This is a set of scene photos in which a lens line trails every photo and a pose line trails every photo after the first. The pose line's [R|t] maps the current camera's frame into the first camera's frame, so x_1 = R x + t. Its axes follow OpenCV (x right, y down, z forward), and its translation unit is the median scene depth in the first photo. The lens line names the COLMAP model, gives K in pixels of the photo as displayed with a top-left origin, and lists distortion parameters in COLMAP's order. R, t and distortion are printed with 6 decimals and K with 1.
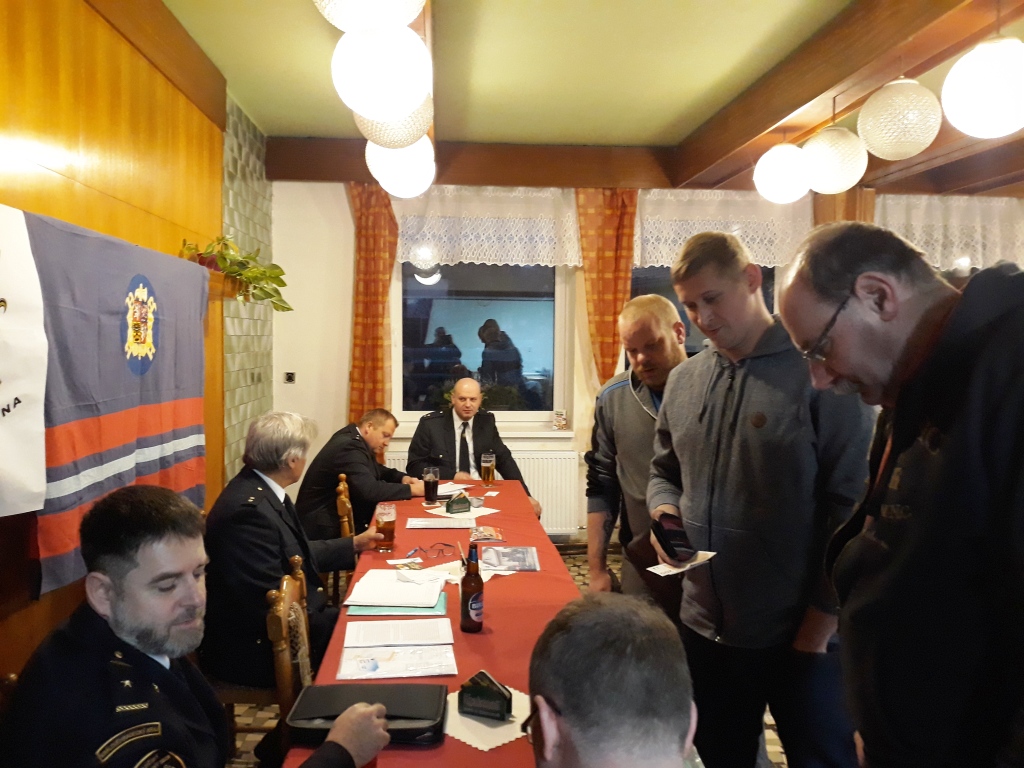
lens RADIAL K [[843.0, 0, 509.8], [0, 843.0, 379.9], [0, 0, 1]] dist [0.013431, -0.021959]
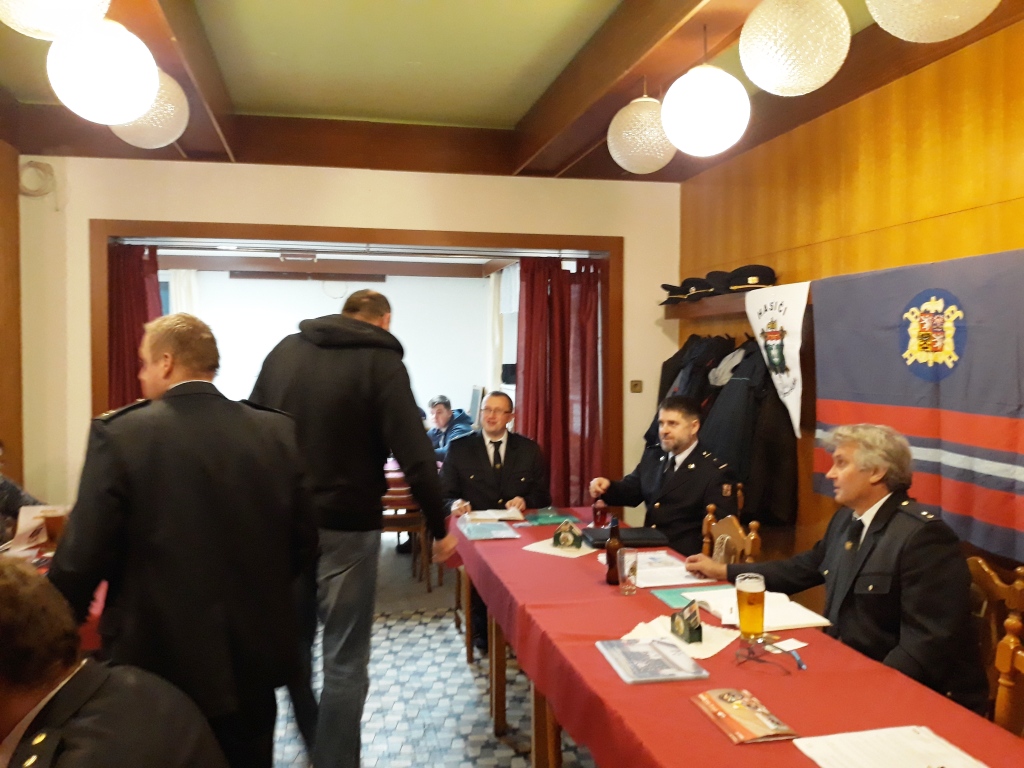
lens RADIAL K [[843.0, 0, 509.7], [0, 843.0, 387.3], [0, 0, 1]] dist [0.013431, -0.021959]
pose [[-0.988837, -0.008282, -0.148773, 0.257507], [-0.020169, 0.996704, 0.078572, -0.070815], [0.147632, 0.080696, -0.985745, 1.964328]]
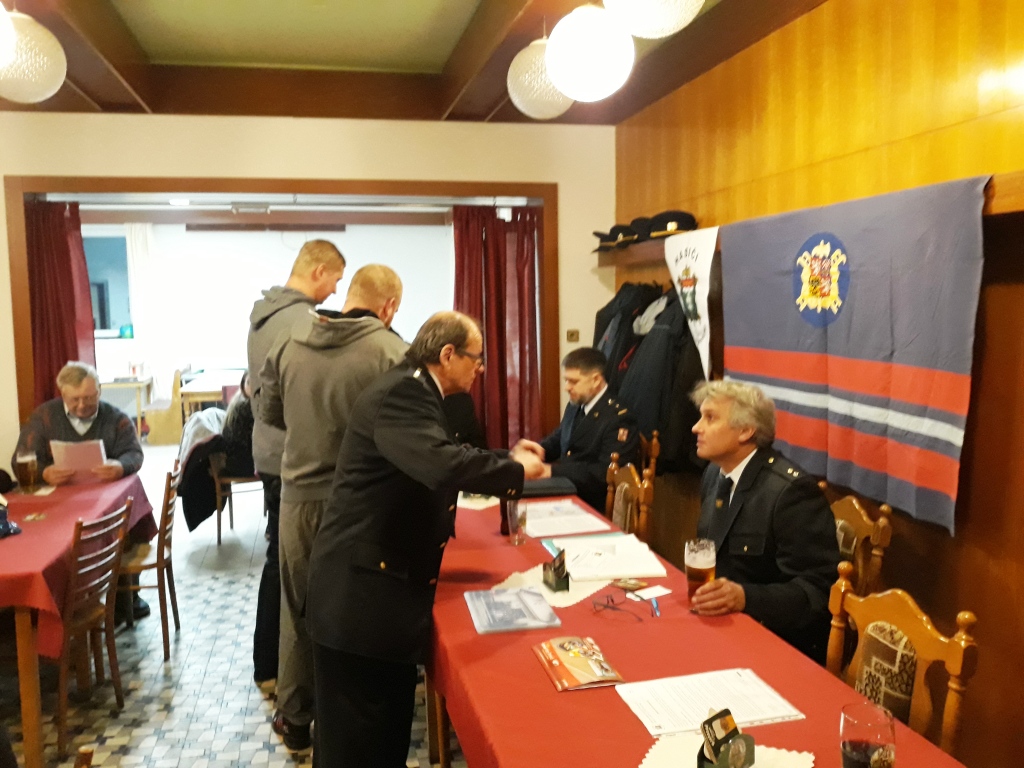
lens RADIAL K [[843.0, 0, 515.9], [0, 843.0, 390.7], [0, 0, 1]] dist [0.013431, -0.021959]
pose [[-0.986578, 0.023288, -0.161621, 0.124404], [-0.000247, 0.989565, 0.144089, -0.078859], [0.163290, 0.142195, -0.976277, 1.980074]]
